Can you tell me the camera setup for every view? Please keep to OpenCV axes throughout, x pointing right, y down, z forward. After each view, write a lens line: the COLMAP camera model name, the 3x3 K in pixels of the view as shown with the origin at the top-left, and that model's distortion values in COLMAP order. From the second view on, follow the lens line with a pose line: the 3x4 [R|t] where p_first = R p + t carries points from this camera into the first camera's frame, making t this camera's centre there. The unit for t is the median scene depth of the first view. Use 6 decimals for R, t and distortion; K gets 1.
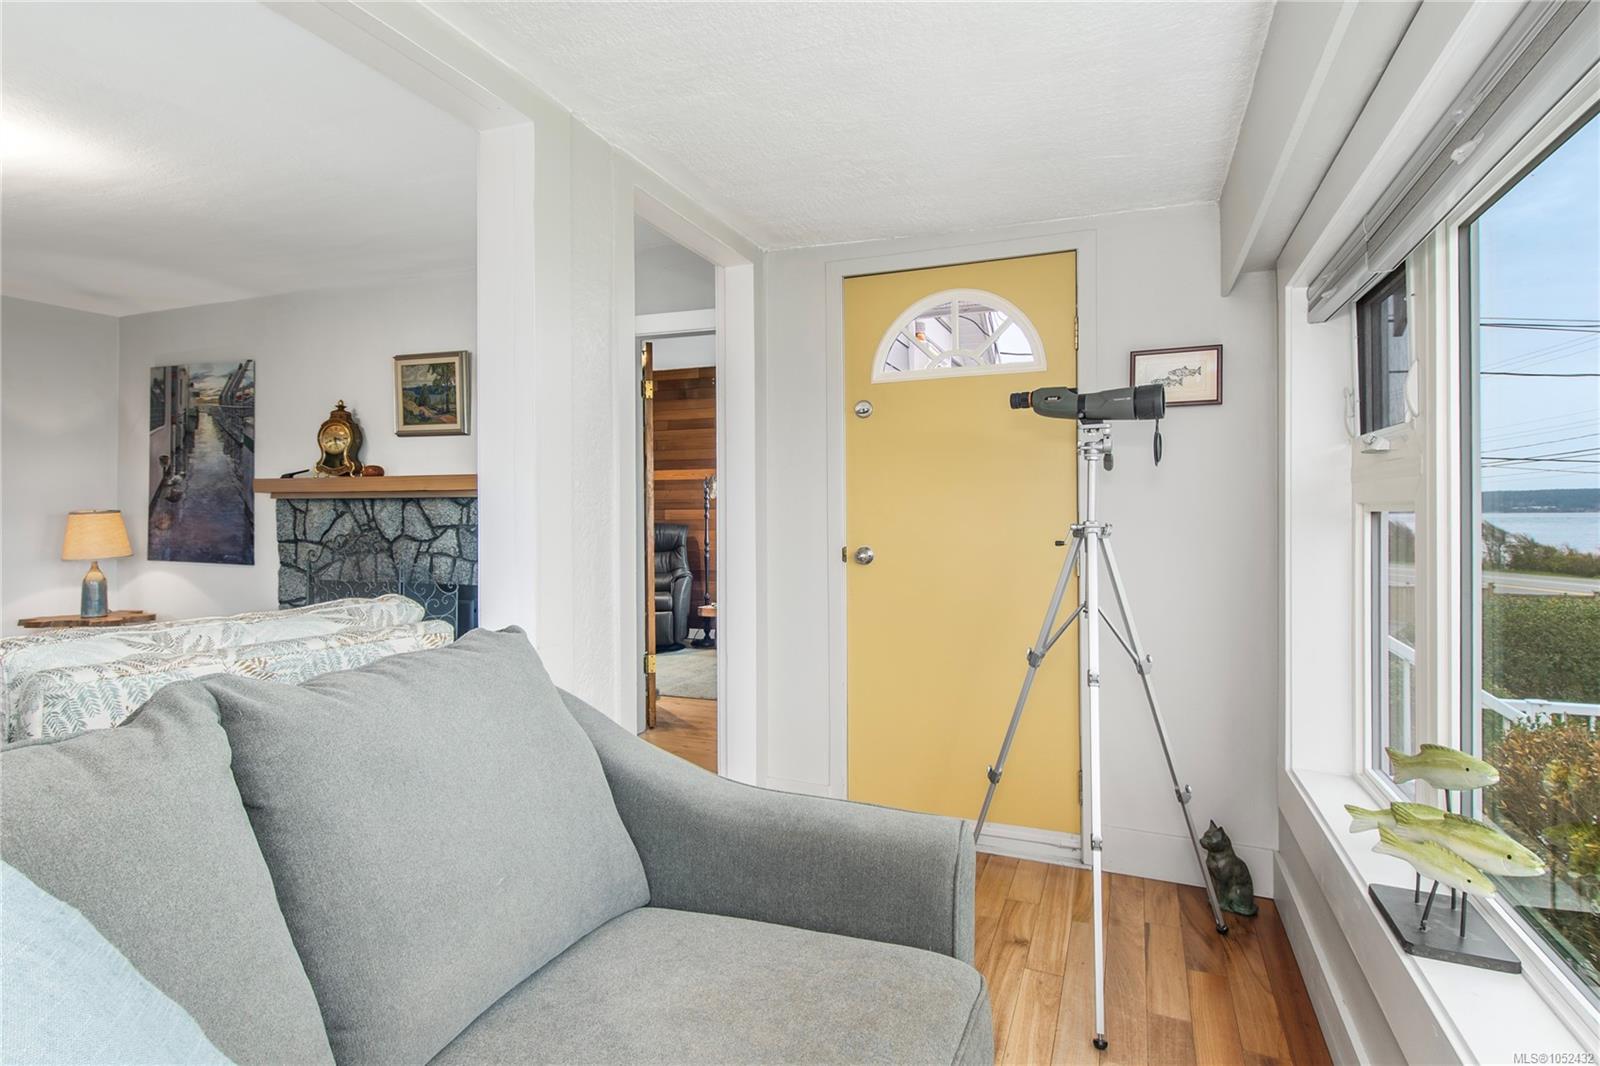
lens RADIAL K [[860.2, 0, 796.9], [0, 860.2, 518.1], [0, 0, 1]] dist [0.040060, -0.003971]
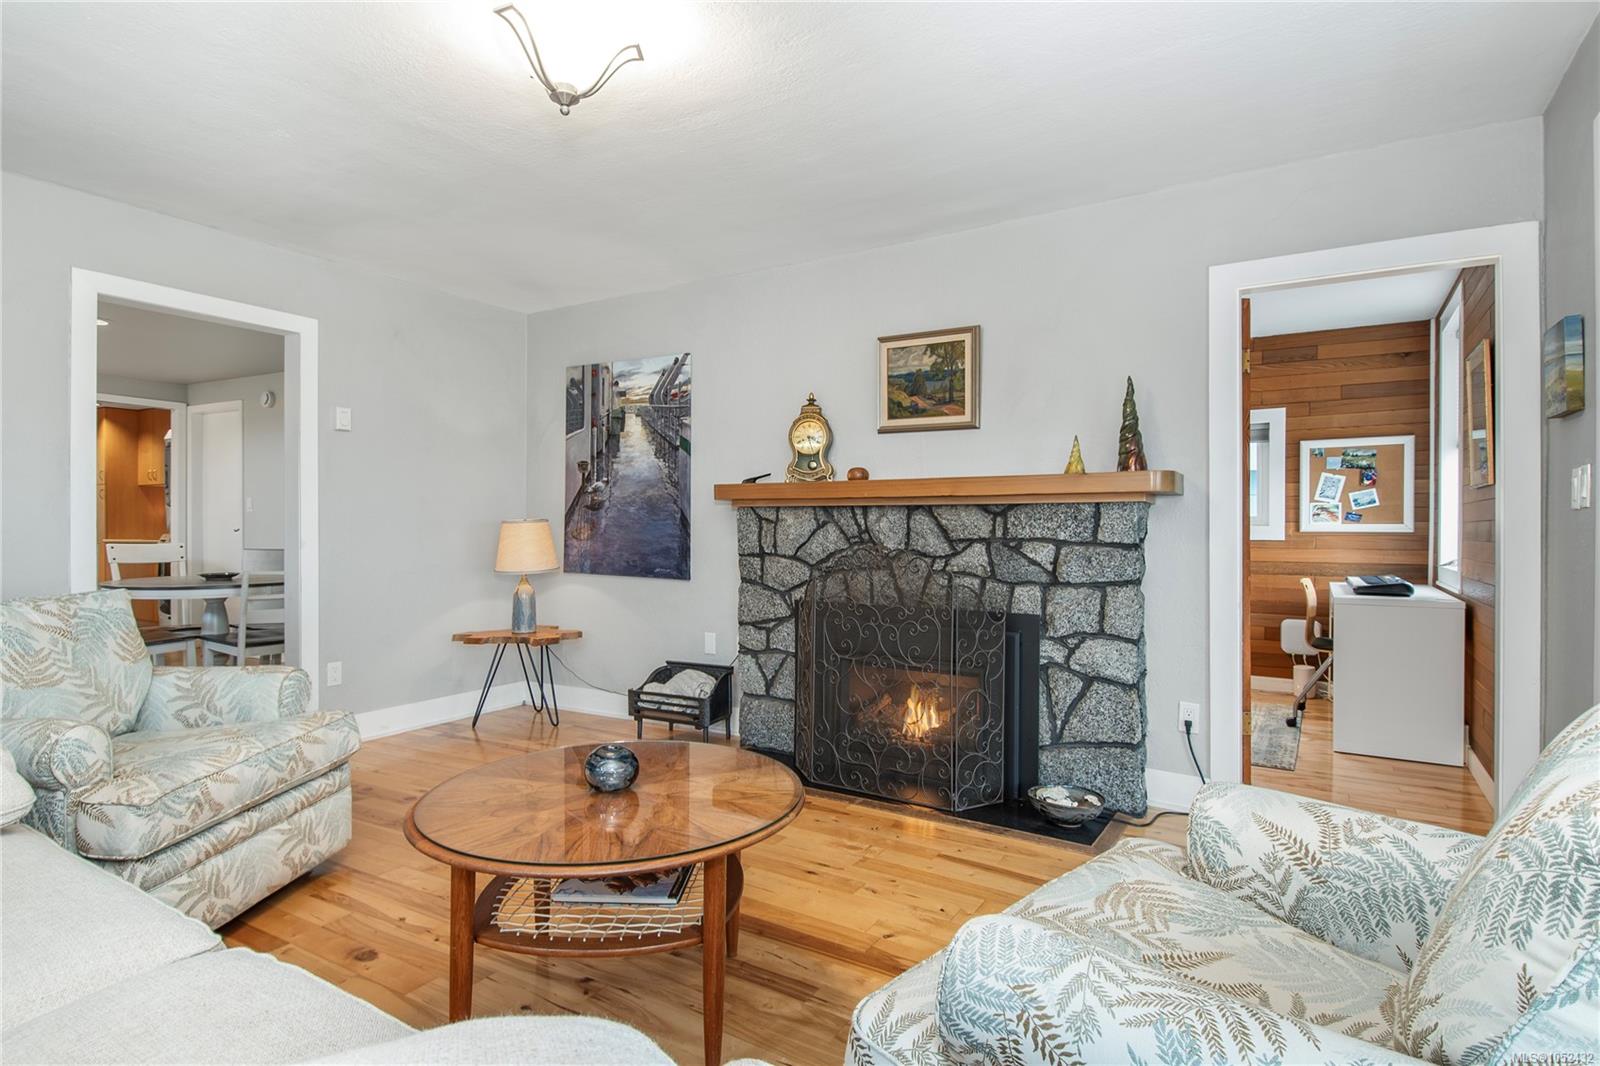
lens RADIAL K [[860.2, 0, 801.6], [0, 860.2, 534.9], [0, 0, 1]] dist [0.040060, -0.003971]
pose [[0.985156, 0.004169, -0.171610, -0.385344], [-0.002610, 0.999953, 0.009313, -0.001967], [0.171641, -0.008727, 0.985121, 0.153984]]
